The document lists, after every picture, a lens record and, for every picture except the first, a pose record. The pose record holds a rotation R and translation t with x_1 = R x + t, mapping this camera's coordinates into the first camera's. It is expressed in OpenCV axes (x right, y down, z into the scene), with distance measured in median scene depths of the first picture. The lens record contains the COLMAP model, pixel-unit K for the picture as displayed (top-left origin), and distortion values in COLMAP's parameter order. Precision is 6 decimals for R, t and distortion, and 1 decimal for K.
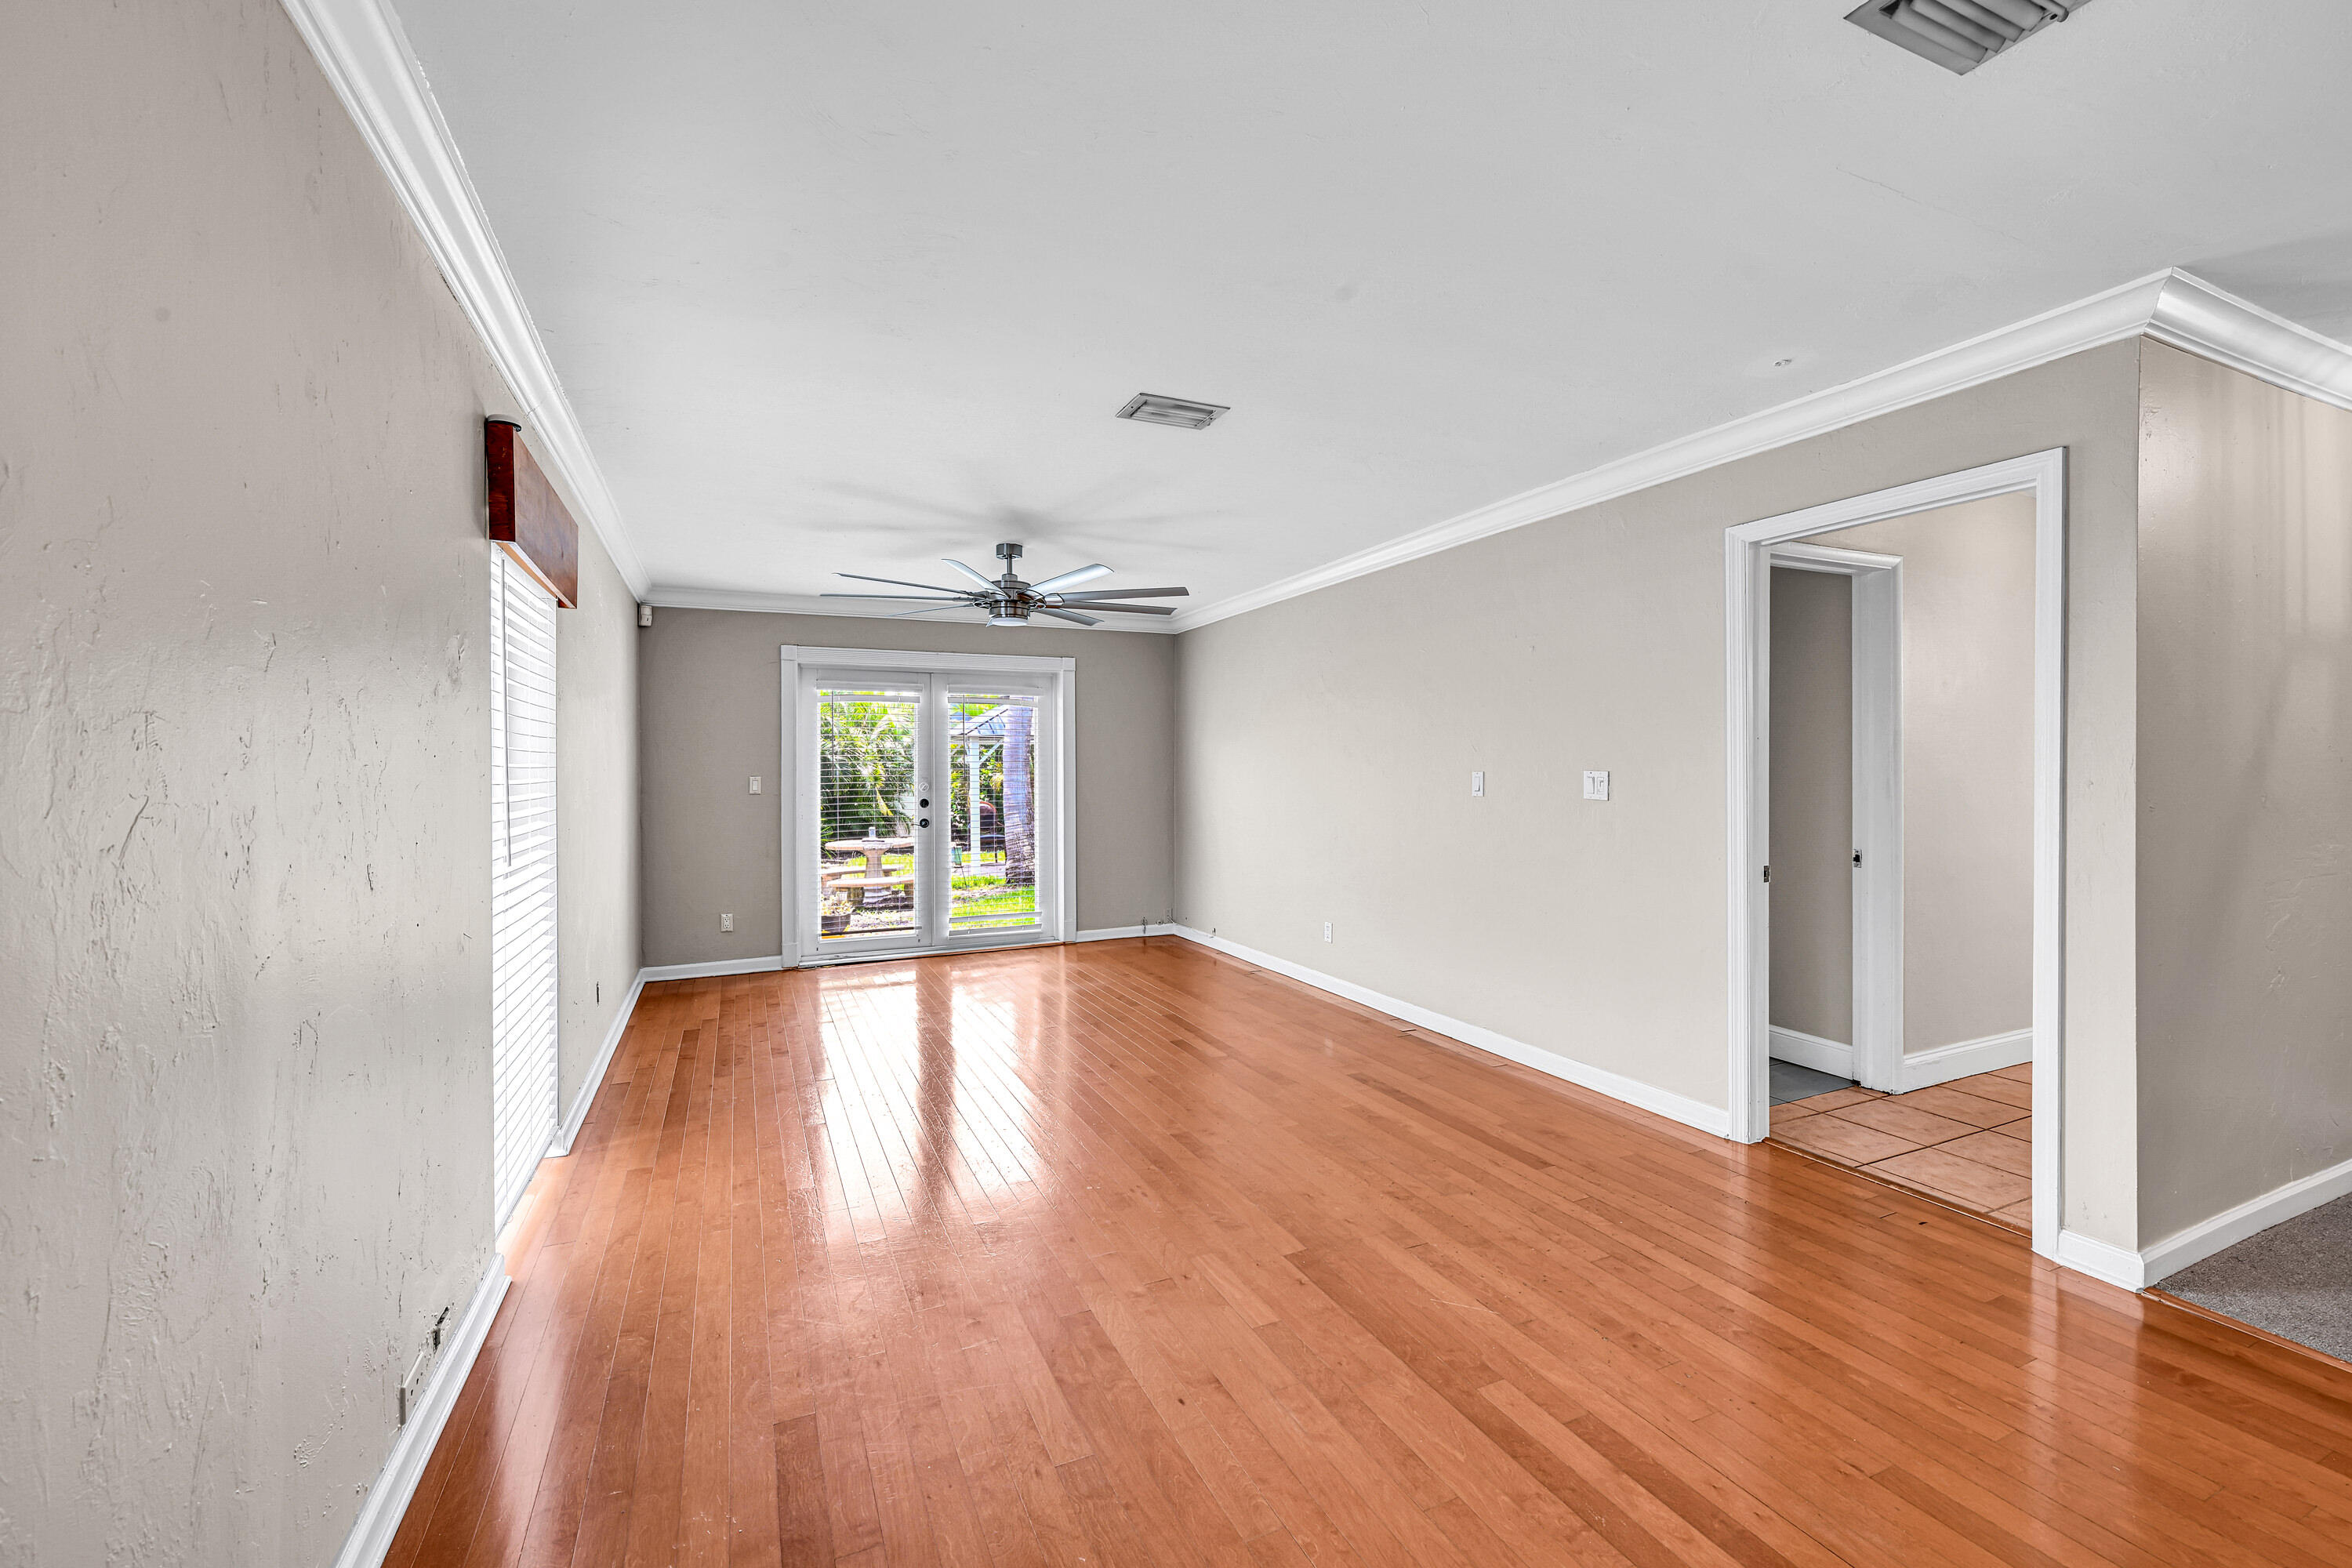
lens RADIAL K [[954.5, 0, 1189.2], [0, 954.5, 779.6], [0, 0, 1]] dist [0.012074, 0.000482]
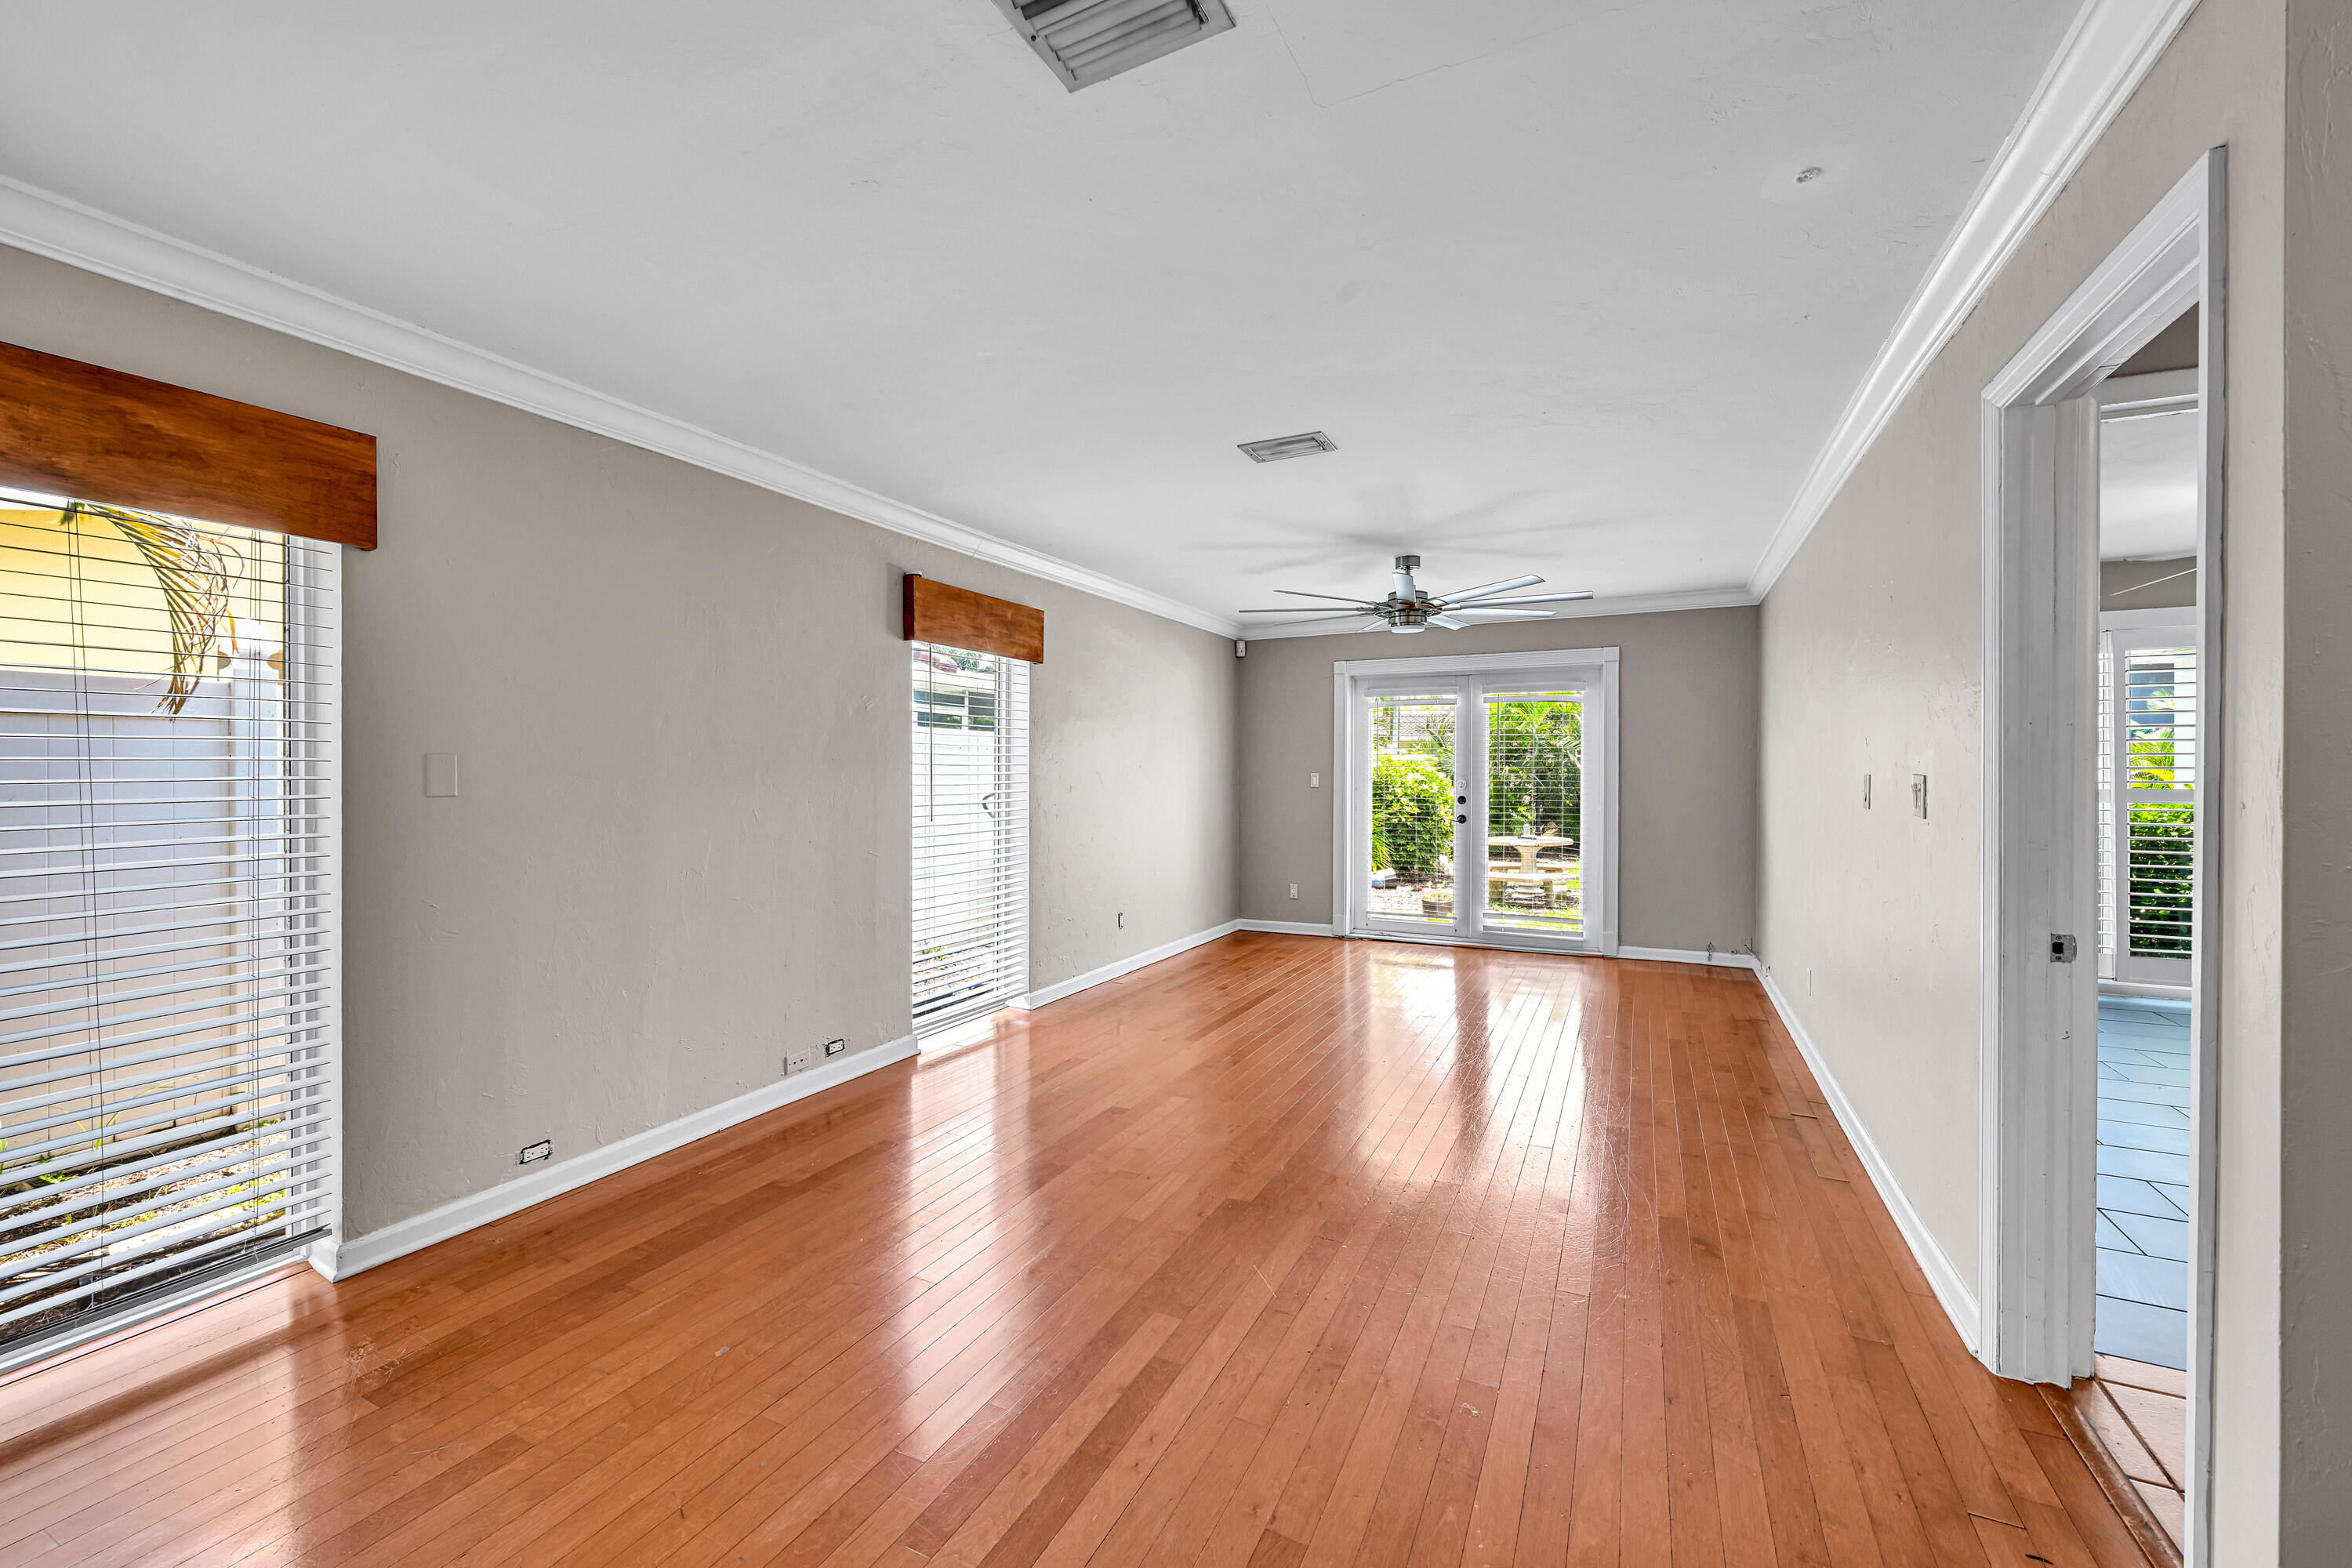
lens RADIAL K [[954.5, 0, 1149.2], [0, 954.5, 776.4], [0, 0, 1]] dist [0.012074, 0.000482]
pose [[0.623130, 0.011868, -0.782028, 0.461272], [-0.013231, 0.999902, 0.004632, -0.002024], [0.782006, 0.007461, 0.623226, 0.110818]]
